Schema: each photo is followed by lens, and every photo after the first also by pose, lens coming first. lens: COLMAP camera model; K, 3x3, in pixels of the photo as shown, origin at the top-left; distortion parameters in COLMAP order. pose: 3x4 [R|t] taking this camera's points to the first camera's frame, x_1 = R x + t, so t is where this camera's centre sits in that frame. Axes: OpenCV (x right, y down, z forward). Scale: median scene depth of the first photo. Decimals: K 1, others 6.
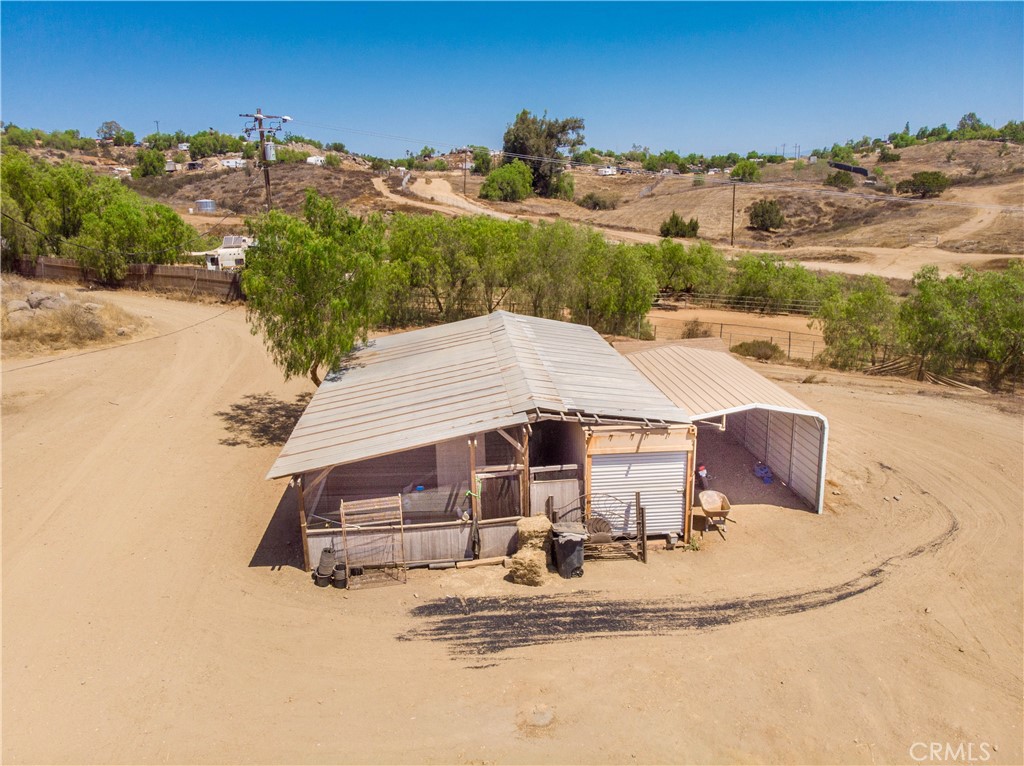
lens RADIAL K [[747.3, 0, 512.0], [0, 747.3, 383.0], [0, 0, 1]] dist [0.003861, 0.005592]
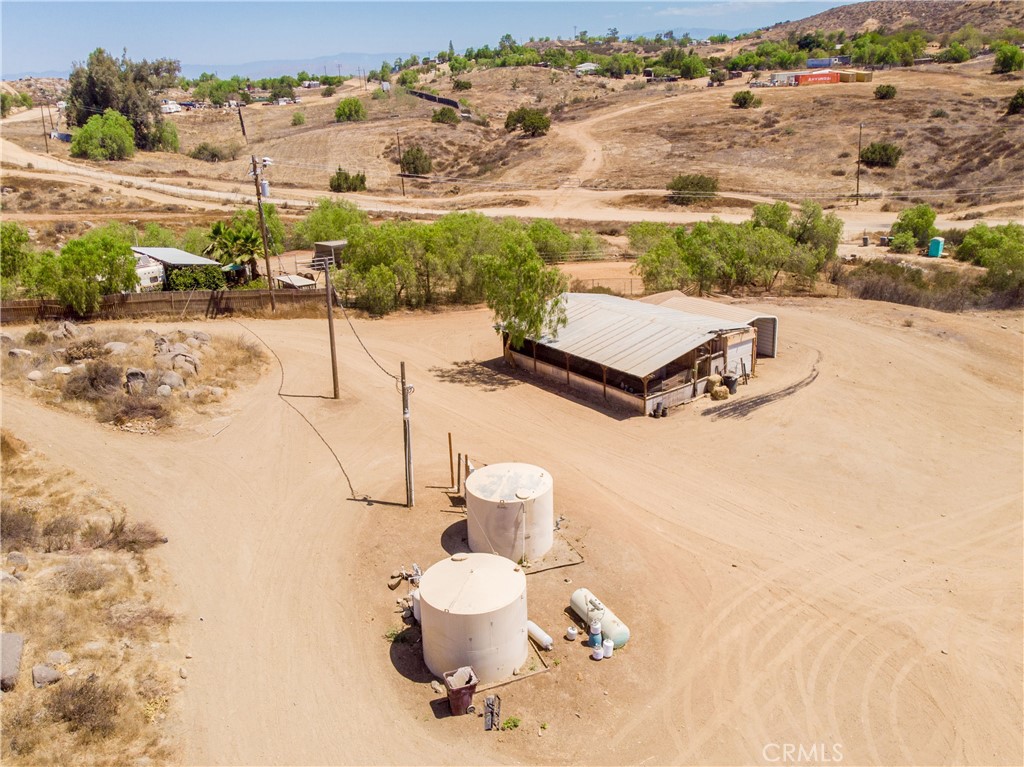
lens RADIAL K [[878.9, 0, 512.0], [0, 878.9, 383.5], [0, 0, 1]] dist [-0.013516, -0.002198]
pose [[0.843972, -0.194566, 0.499856, -0.202064], [0.166194, 0.980887, 0.101199, -0.019873], [-0.509992, -0.002336, 0.860176, -0.116403]]
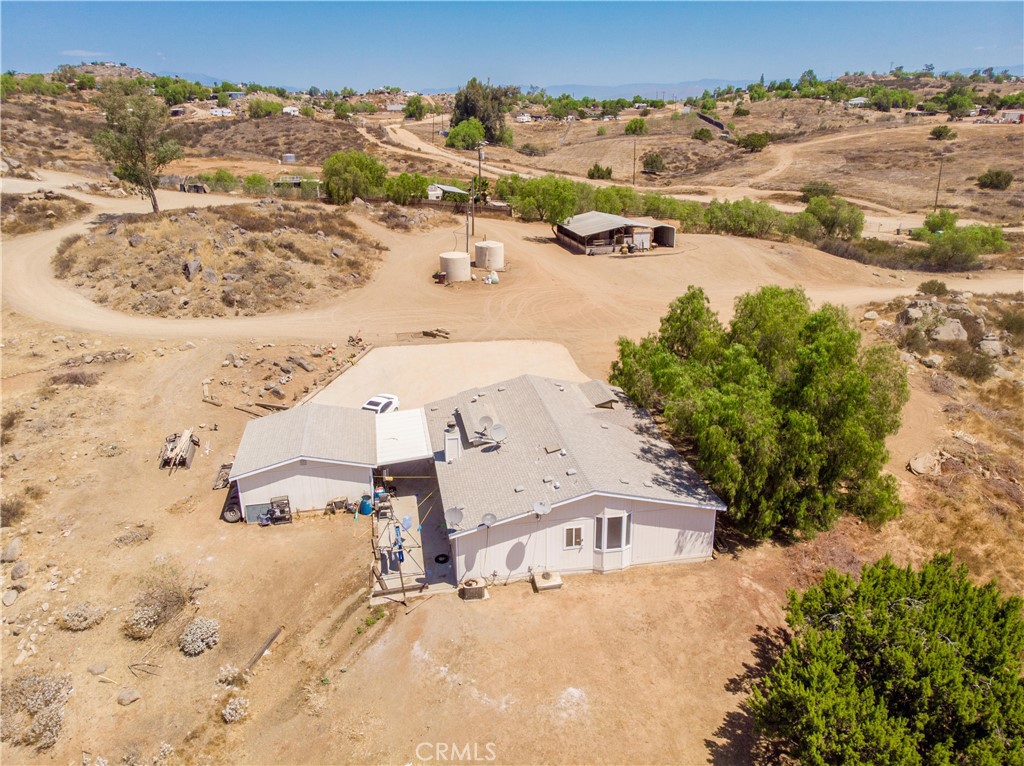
lens RADIAL K [[761.0, 0, 512.0], [0, 761.0, 383.0], [0, 0, 1]] dist [-0.004170, 0.006791]
pose [[0.988335, -0.041184, 0.146621, -0.173372], [0.028881, 0.995956, 0.085075, 0.072562], [-0.149532, -0.079848, 0.985528, -0.471021]]
